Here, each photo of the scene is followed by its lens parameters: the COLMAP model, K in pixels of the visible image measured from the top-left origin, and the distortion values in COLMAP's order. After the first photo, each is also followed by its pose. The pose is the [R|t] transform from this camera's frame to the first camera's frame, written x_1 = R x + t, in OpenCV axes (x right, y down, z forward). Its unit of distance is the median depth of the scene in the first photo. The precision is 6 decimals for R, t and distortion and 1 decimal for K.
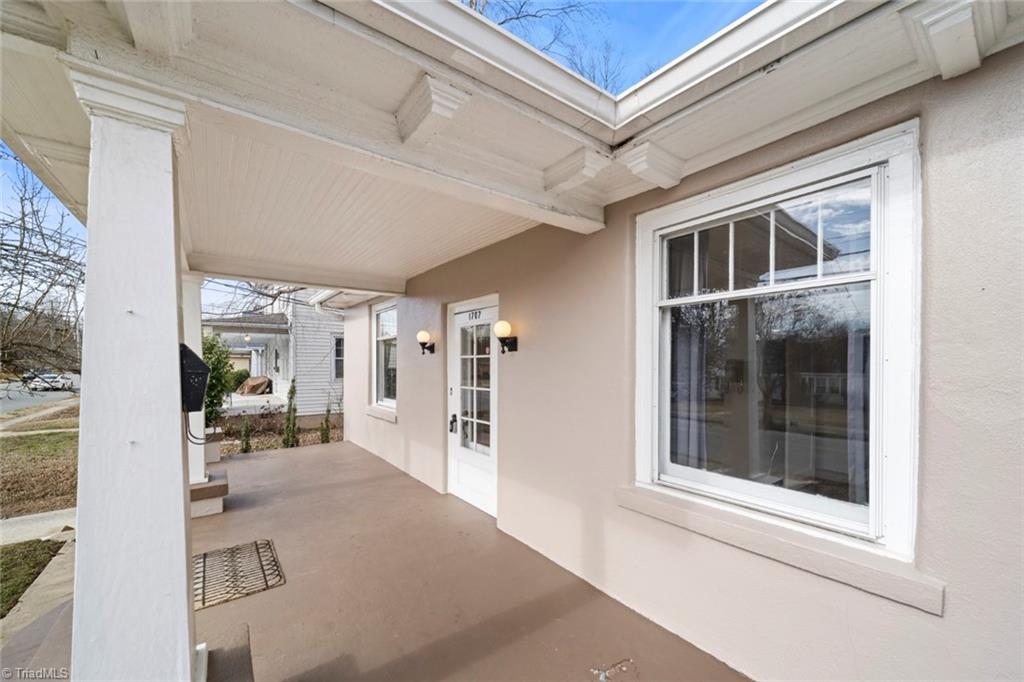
lens RADIAL K [[401.0, 0, 512.6], [0, 401.0, 362.4], [0, 0, 1]] dist [-0.001596, -0.000101]
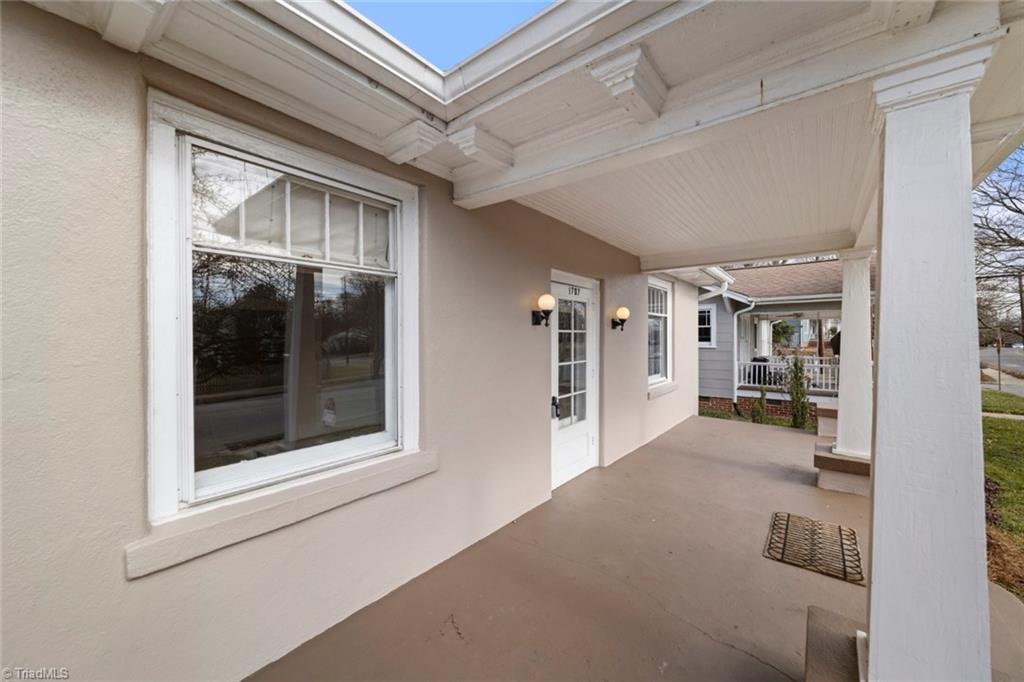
lens RADIAL K [[395.0, 0, 518.3], [0, 395.0, 346.0], [0, 0, 1]] dist [-0.001085, 0.000017]
pose [[-0.266622, -0.026782, 0.963429, -1.030628], [-0.004965, 0.999639, 0.026415, -0.004164], [-0.963788, 0.002260, -0.266659, 1.414215]]
